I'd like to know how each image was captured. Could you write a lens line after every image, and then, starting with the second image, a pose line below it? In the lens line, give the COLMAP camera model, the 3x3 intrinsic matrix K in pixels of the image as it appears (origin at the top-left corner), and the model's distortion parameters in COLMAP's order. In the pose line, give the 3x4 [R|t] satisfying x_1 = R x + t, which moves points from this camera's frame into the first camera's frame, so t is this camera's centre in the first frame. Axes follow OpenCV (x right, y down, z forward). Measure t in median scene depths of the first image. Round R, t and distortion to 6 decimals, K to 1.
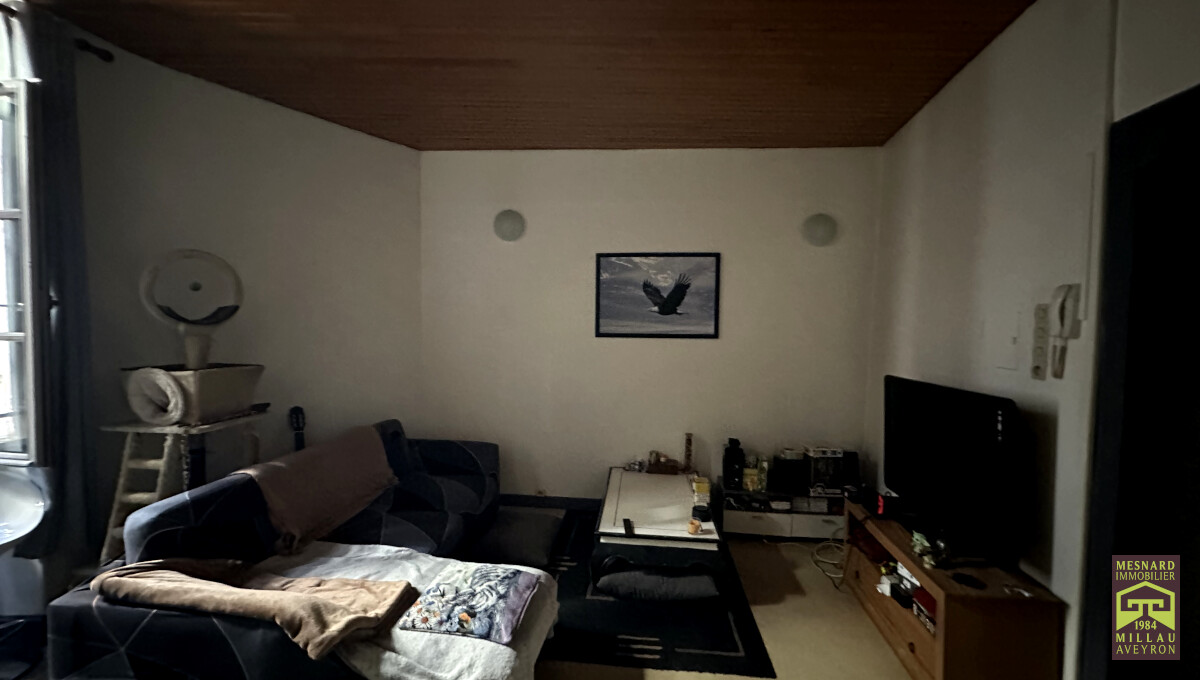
lens RADIAL K [[484.5, 0, 602.7], [0, 484.5, 340.0], [0, 0, 1]] dist [-0.001538, -0.000250]
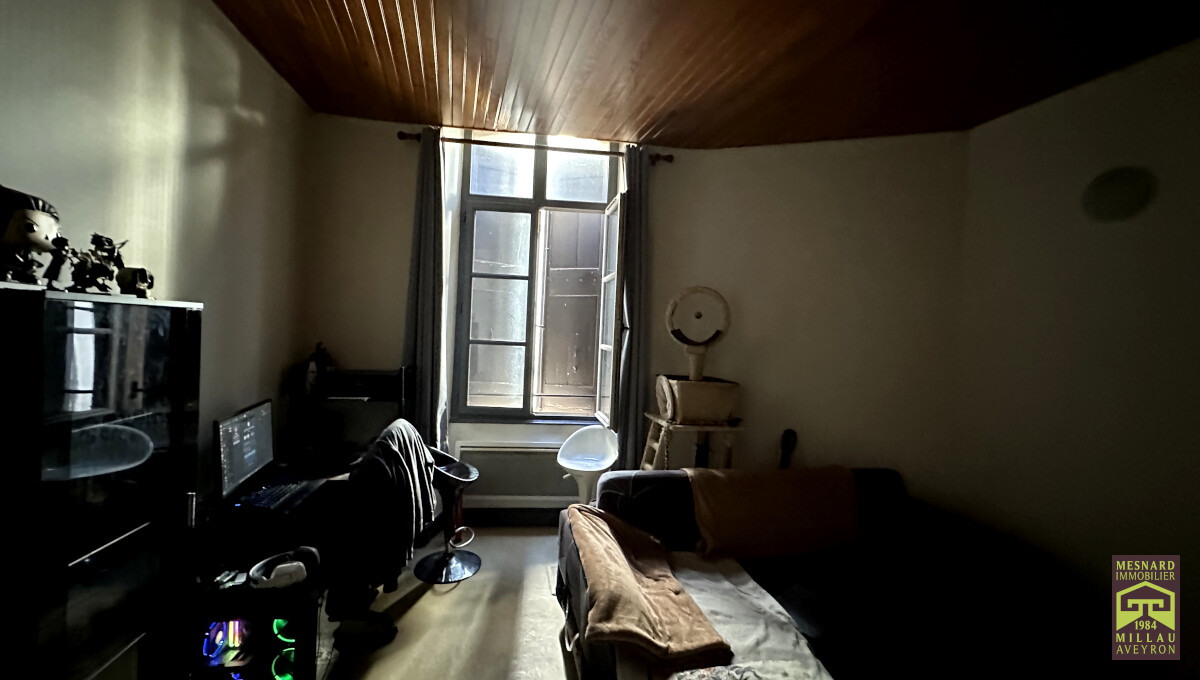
lens RADIAL K [[484.5, 0, 602.7], [0, 484.5, 340.0], [0, 0, 1]] dist [-0.001538, -0.000250]
pose [[0.271010, 0.004039, -0.962568, 0.334609], [-0.064259, 0.997836, -0.013905, -0.012341], [0.960429, 0.065622, 0.270683, 0.469433]]
